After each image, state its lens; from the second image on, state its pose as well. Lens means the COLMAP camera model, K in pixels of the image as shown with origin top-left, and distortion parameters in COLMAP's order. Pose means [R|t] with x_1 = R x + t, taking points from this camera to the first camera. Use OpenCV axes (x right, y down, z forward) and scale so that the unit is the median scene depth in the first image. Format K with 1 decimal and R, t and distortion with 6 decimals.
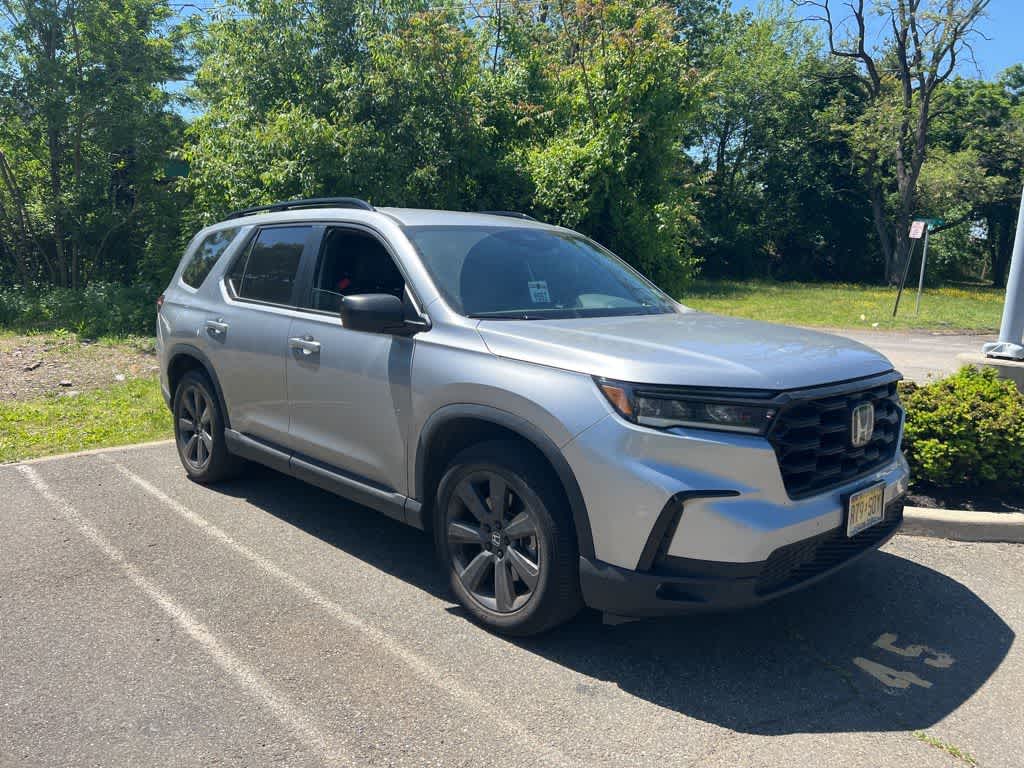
lens RADIAL K [[764.8, 0, 501.8], [0, 764.8, 388.0], [0, 0, 1]] dist [0.051499, -0.053573]
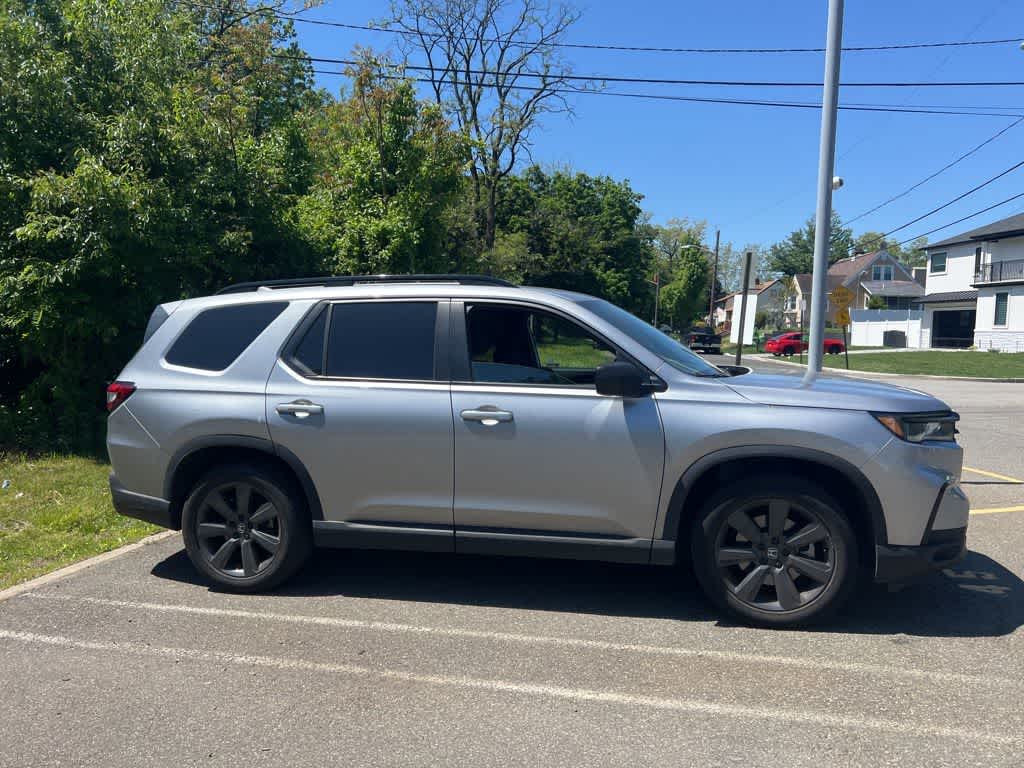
lens RADIAL K [[765.4, 0, 515.8], [0, 765.4, 388.5], [0, 0, 1]] dist [0.049068, -0.050897]
pose [[0.836793, -0.066321, 0.543487, -0.645597], [0.109606, 0.992835, -0.047602, -0.033497], [-0.536436, 0.099402, 0.838067, 0.097339]]
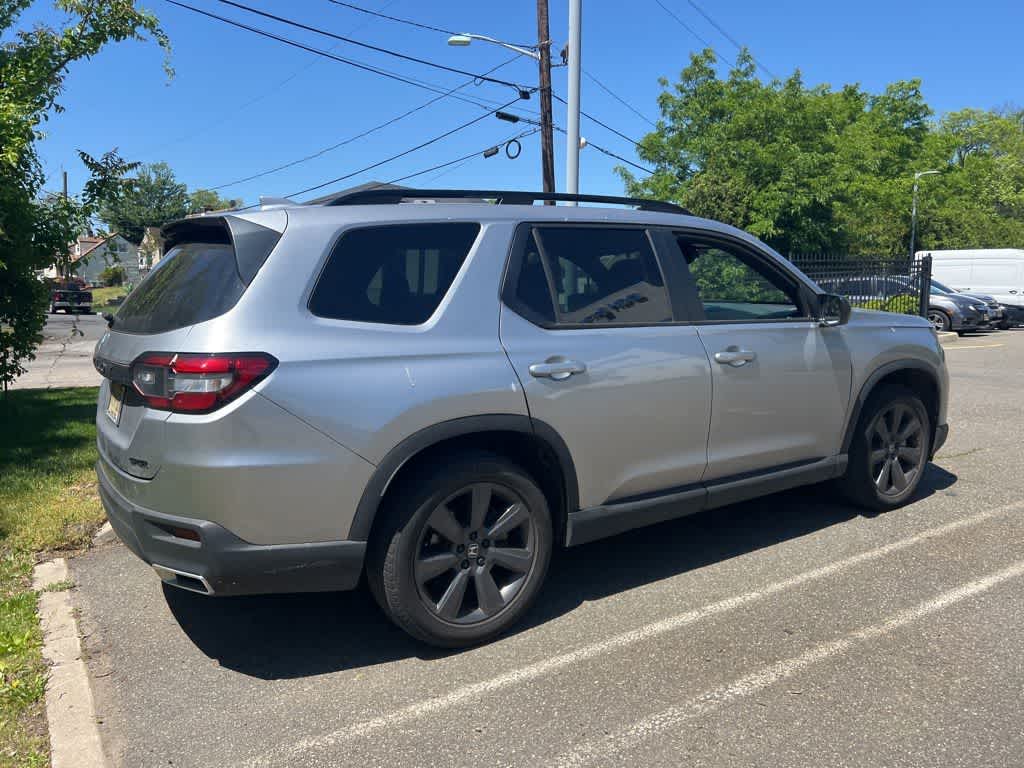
lens RADIAL K [[766.6, 0, 501.7], [0, 766.6, 388.2], [0, 0, 1]] dist [0.053303, -0.052995]
pose [[0.167591, -0.155609, 0.973498, -1.028351], [0.171474, 0.977014, 0.126651, -0.157051], [-0.970830, 0.145704, 0.190421, 0.917841]]
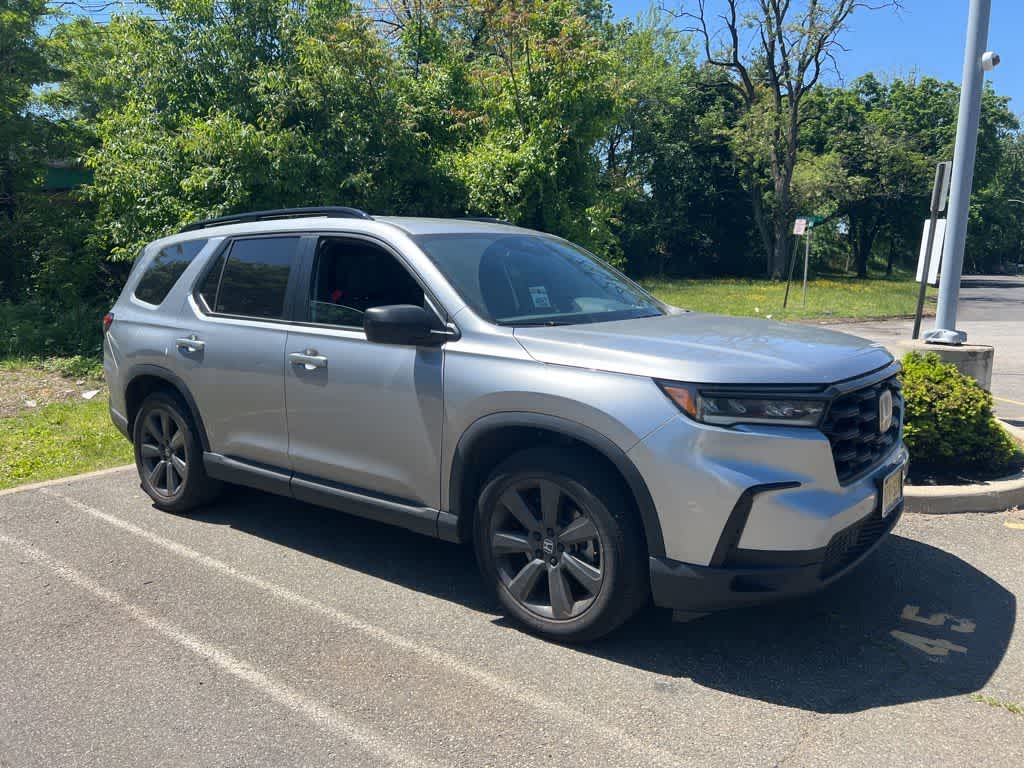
lens RADIAL K [[765.8, 0, 511.7], [0, 765.8, 377.1], [0, 0, 1]] dist [0.051256, -0.055532]
pose [[0.988095, -0.047519, 0.146320, -0.121200], [0.050054, 0.998653, -0.013691, -0.007275], [-0.145472, 0.020852, 0.989143, 0.008591]]
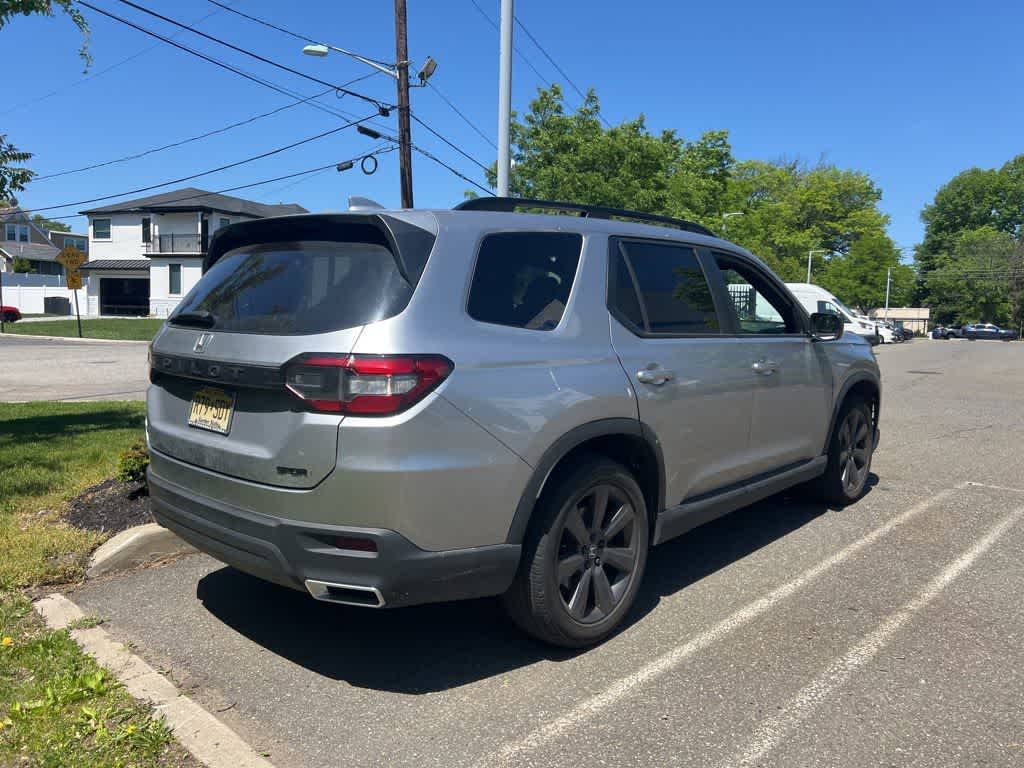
lens RADIAL K [[770.9, 0, 514.6], [0, 770.9, 383.7], [0, 0, 1]] dist [0.046060, -0.047967]
pose [[-0.082573, -0.123546, 0.988897, -1.059863], [0.141221, 0.980822, 0.134329, -0.186396], [-0.986528, 0.150745, -0.063542, 1.170548]]
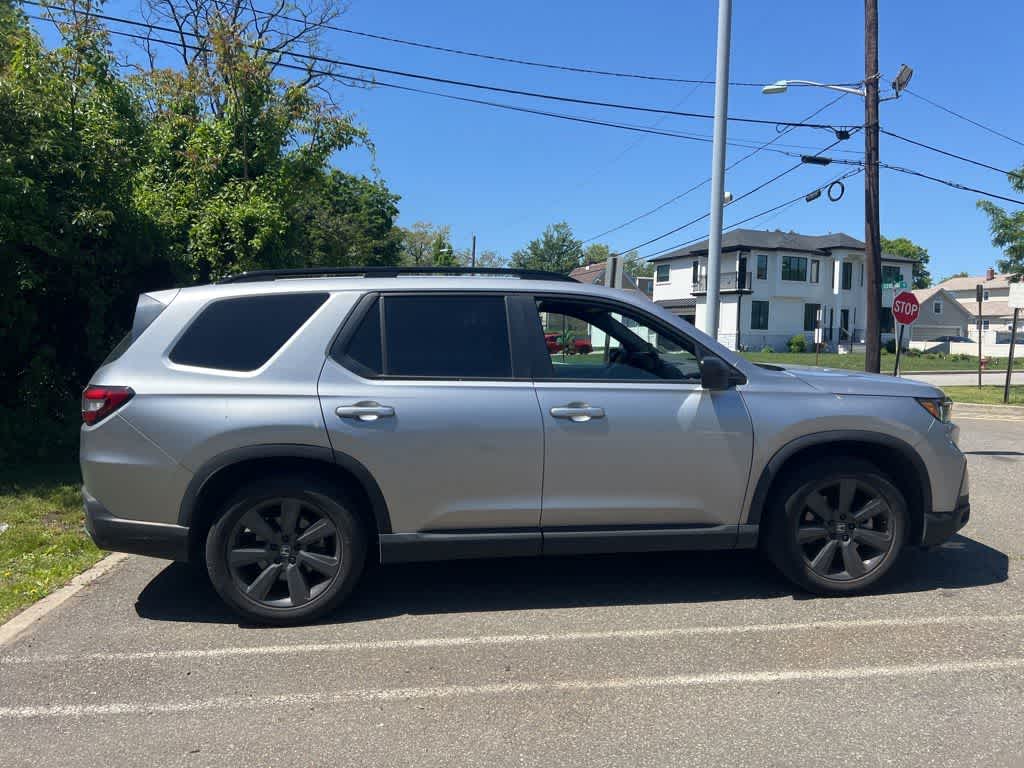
lens RADIAL K [[765.7, 0, 515.9], [0, 765.7, 380.5], [0, 0, 1]] dist [0.048033, -0.050410]
pose [[0.608247, -0.072185, 0.790459, -0.912081], [0.139593, 0.990063, -0.017002, -0.077203], [-0.781376, 0.120684, 0.612280, 0.367627]]
